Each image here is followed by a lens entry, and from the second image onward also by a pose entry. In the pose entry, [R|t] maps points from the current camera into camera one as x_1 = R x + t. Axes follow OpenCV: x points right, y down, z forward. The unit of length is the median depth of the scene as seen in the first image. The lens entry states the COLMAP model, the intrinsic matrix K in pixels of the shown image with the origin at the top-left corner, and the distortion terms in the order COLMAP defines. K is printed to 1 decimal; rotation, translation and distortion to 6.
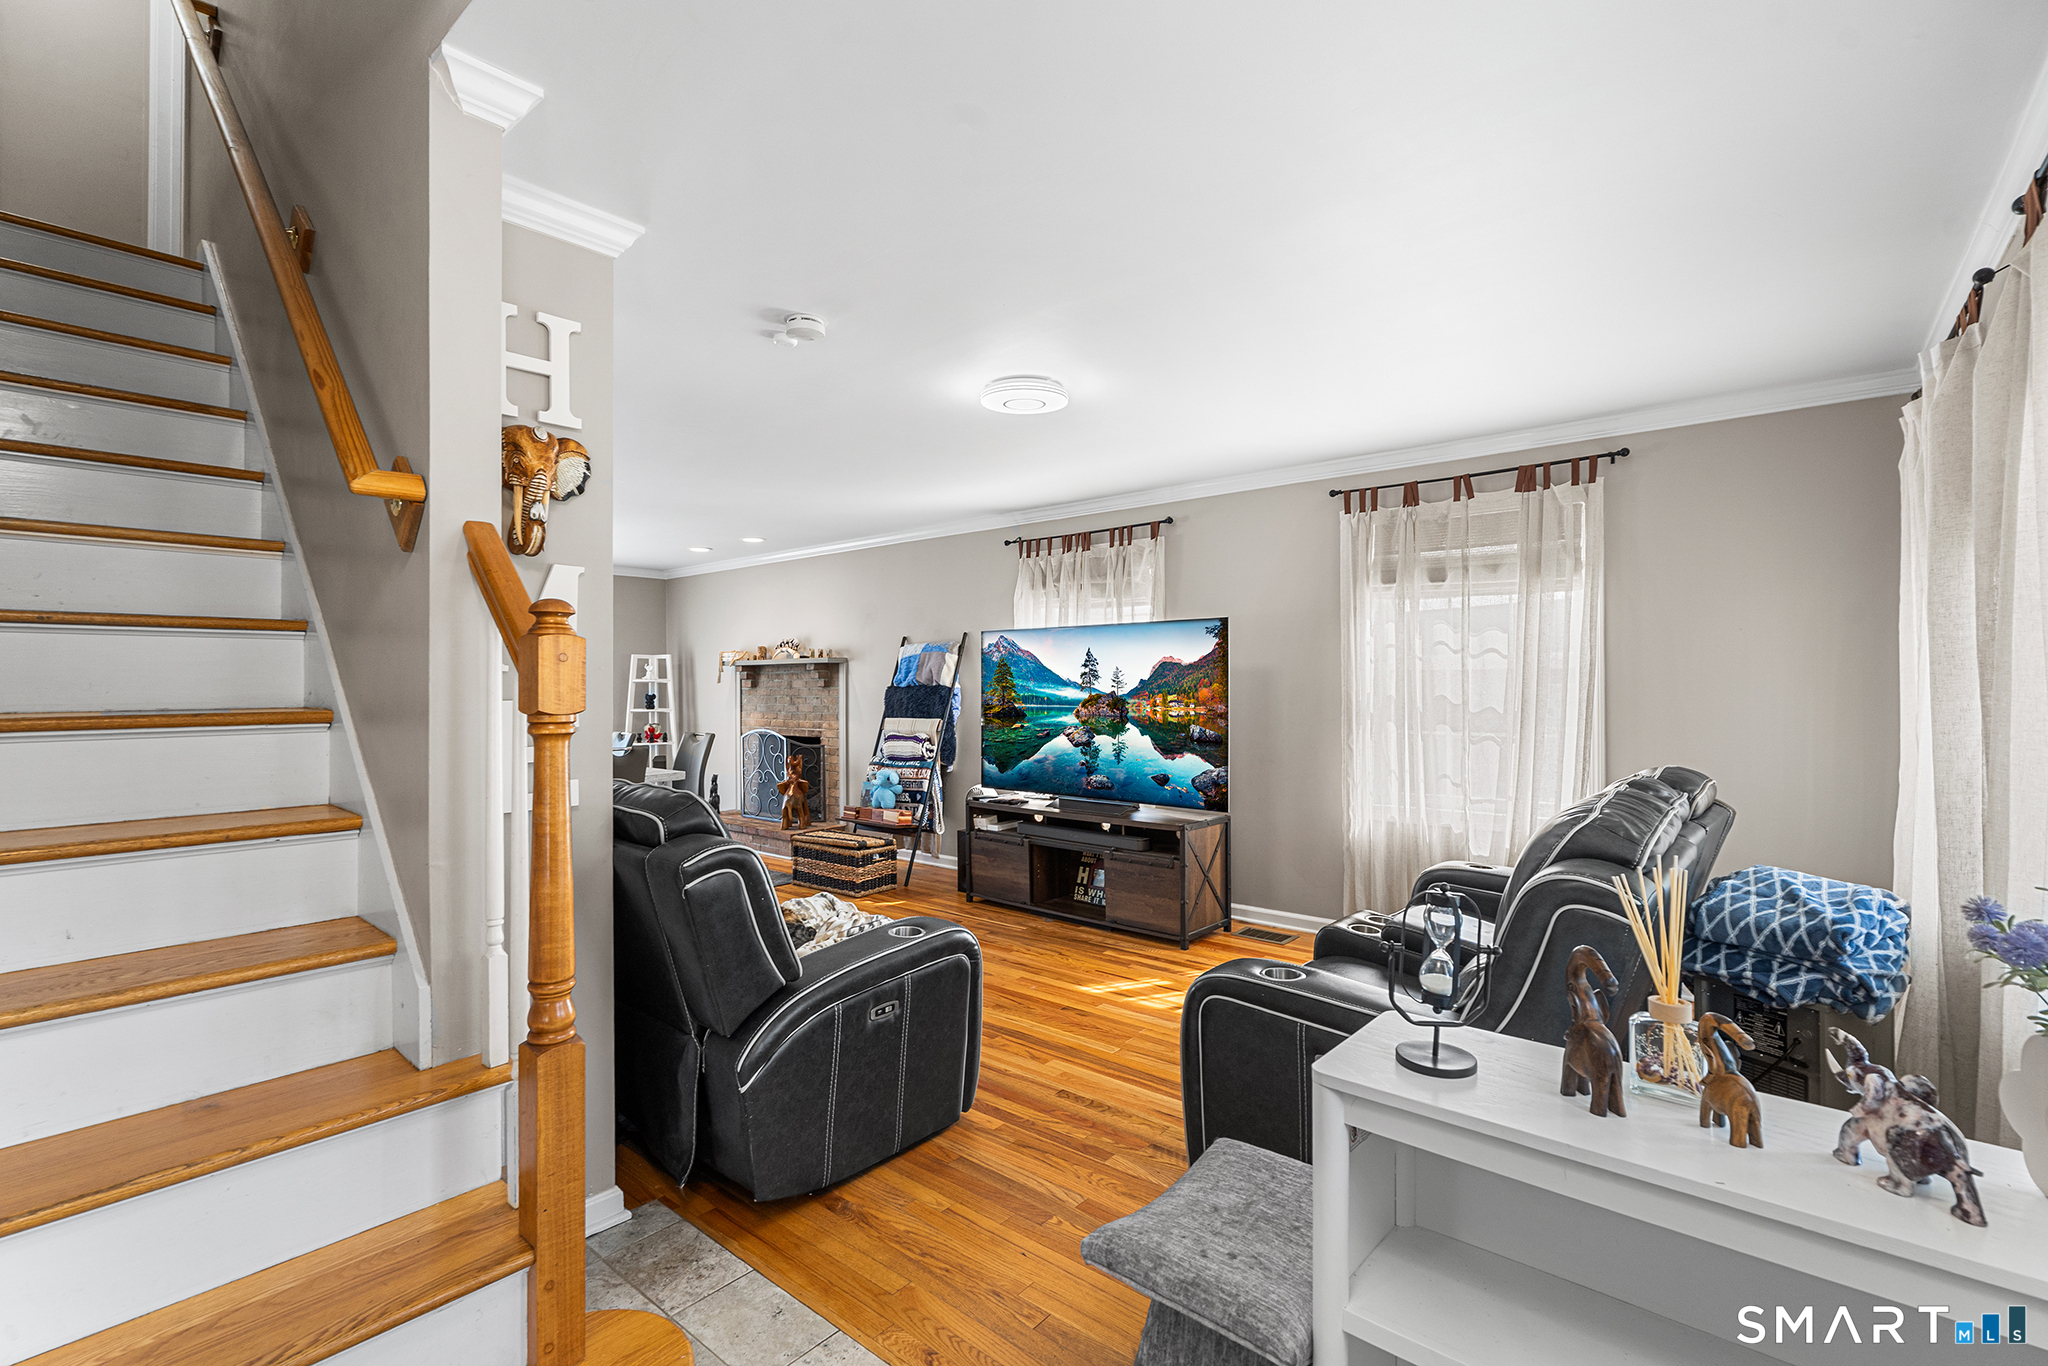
lens RADIAL K [[910.3, 0, 1020.8], [0, 910.3, 698.4], [0, 0, 1]] dist [-0.005016, -0.000171]
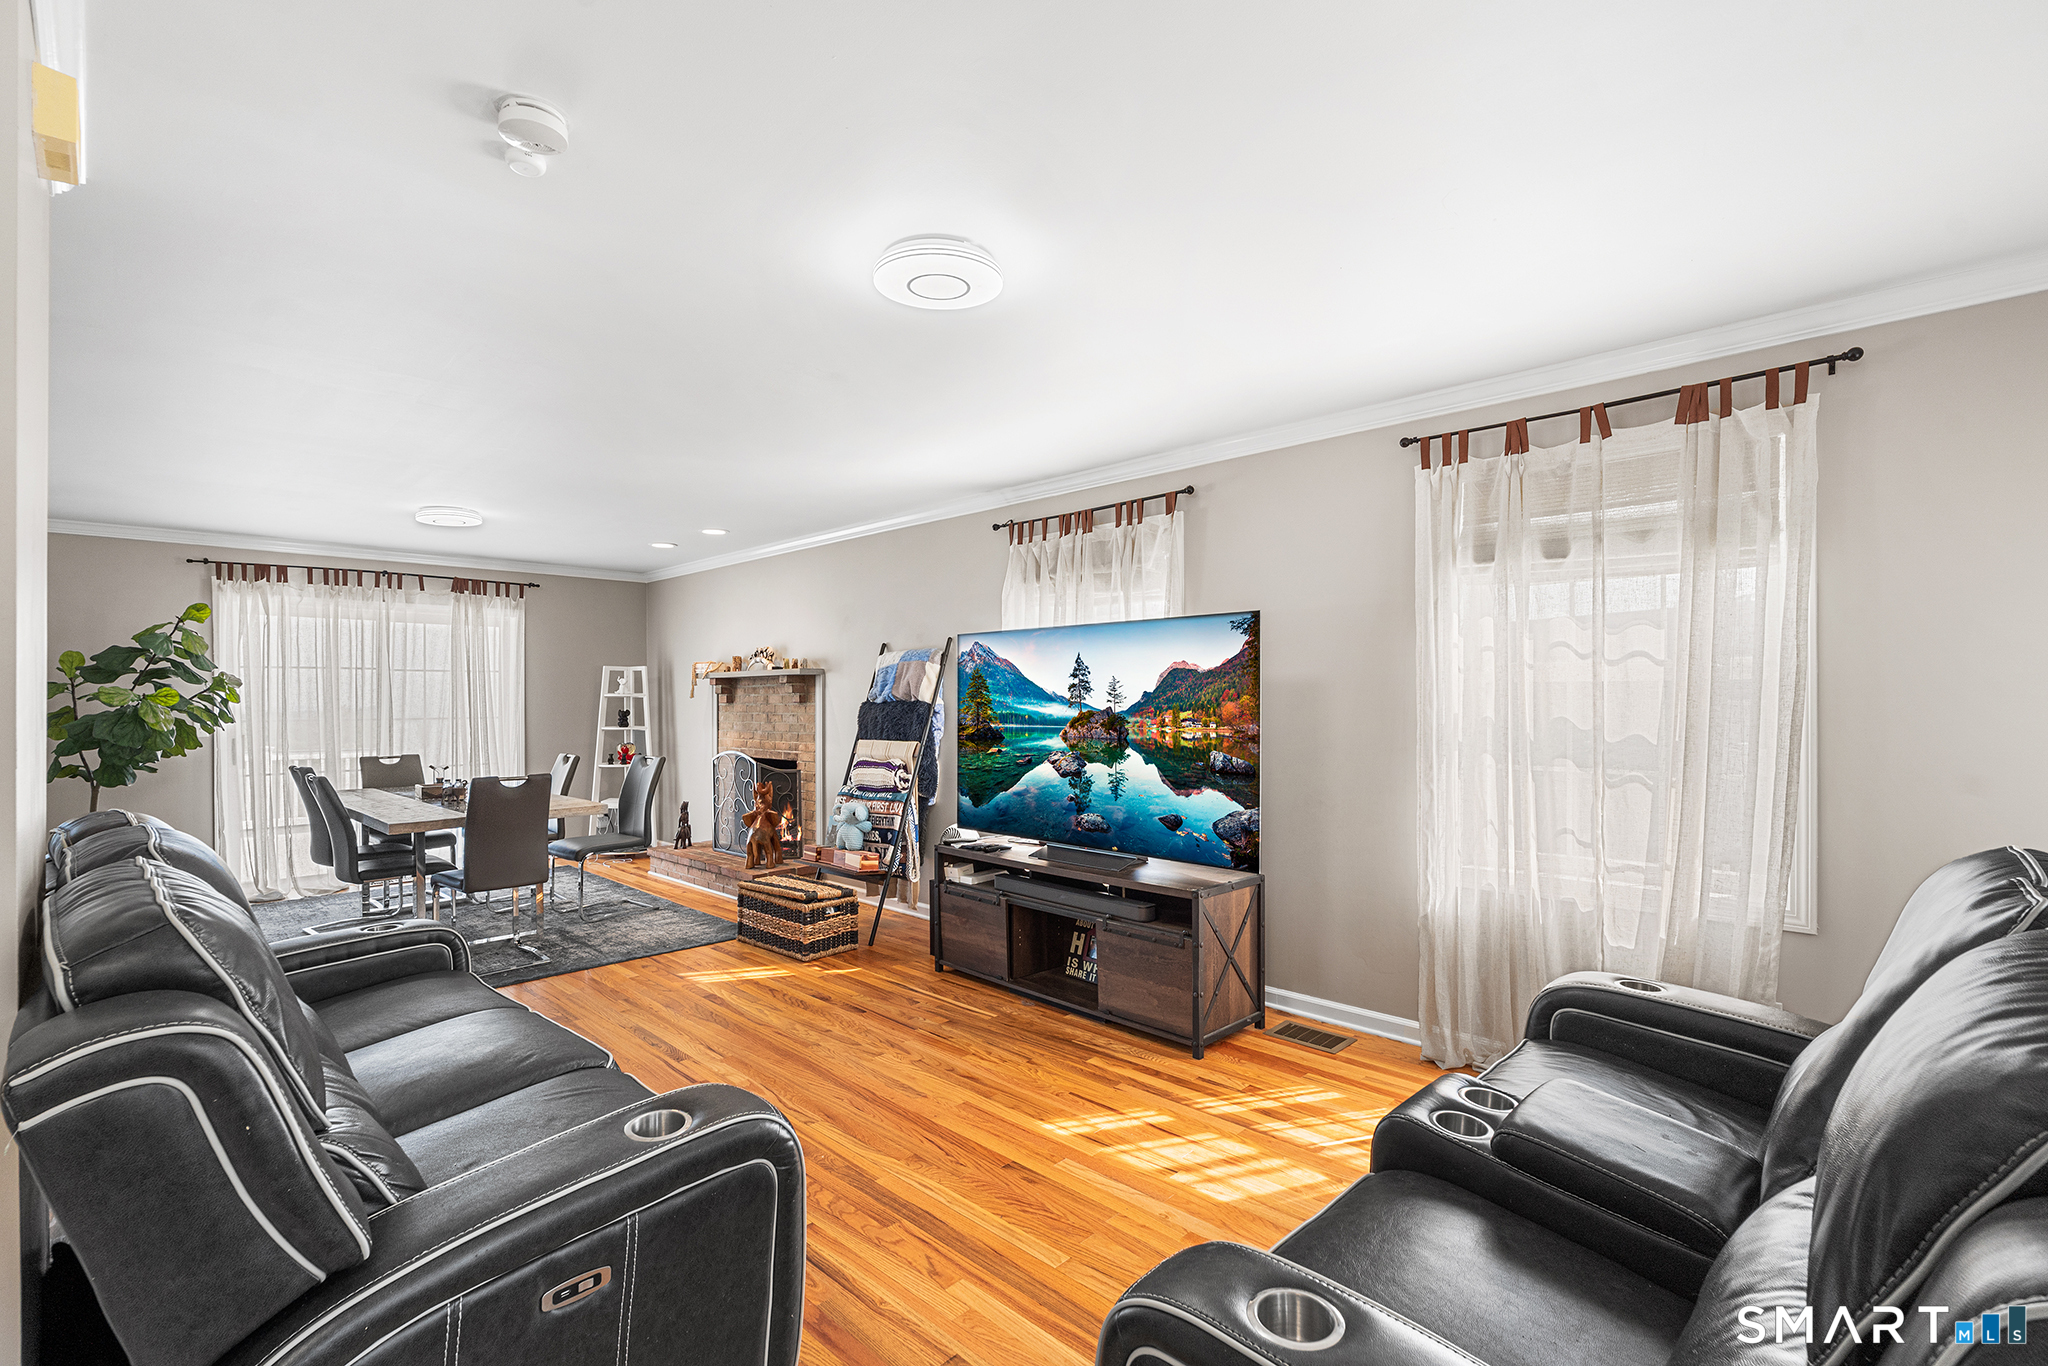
lens RADIAL K [[921.5, 0, 1015.7], [0, 921.5, 715.2], [0, 0, 1]] dist [-0.003832, -0.000426]
pose [[0.997658, 0.002561, -0.068352, 0.069441], [-0.002409, 0.999994, 0.002315, -0.004533], [0.068358, -0.002145, 0.997659, 0.203702]]
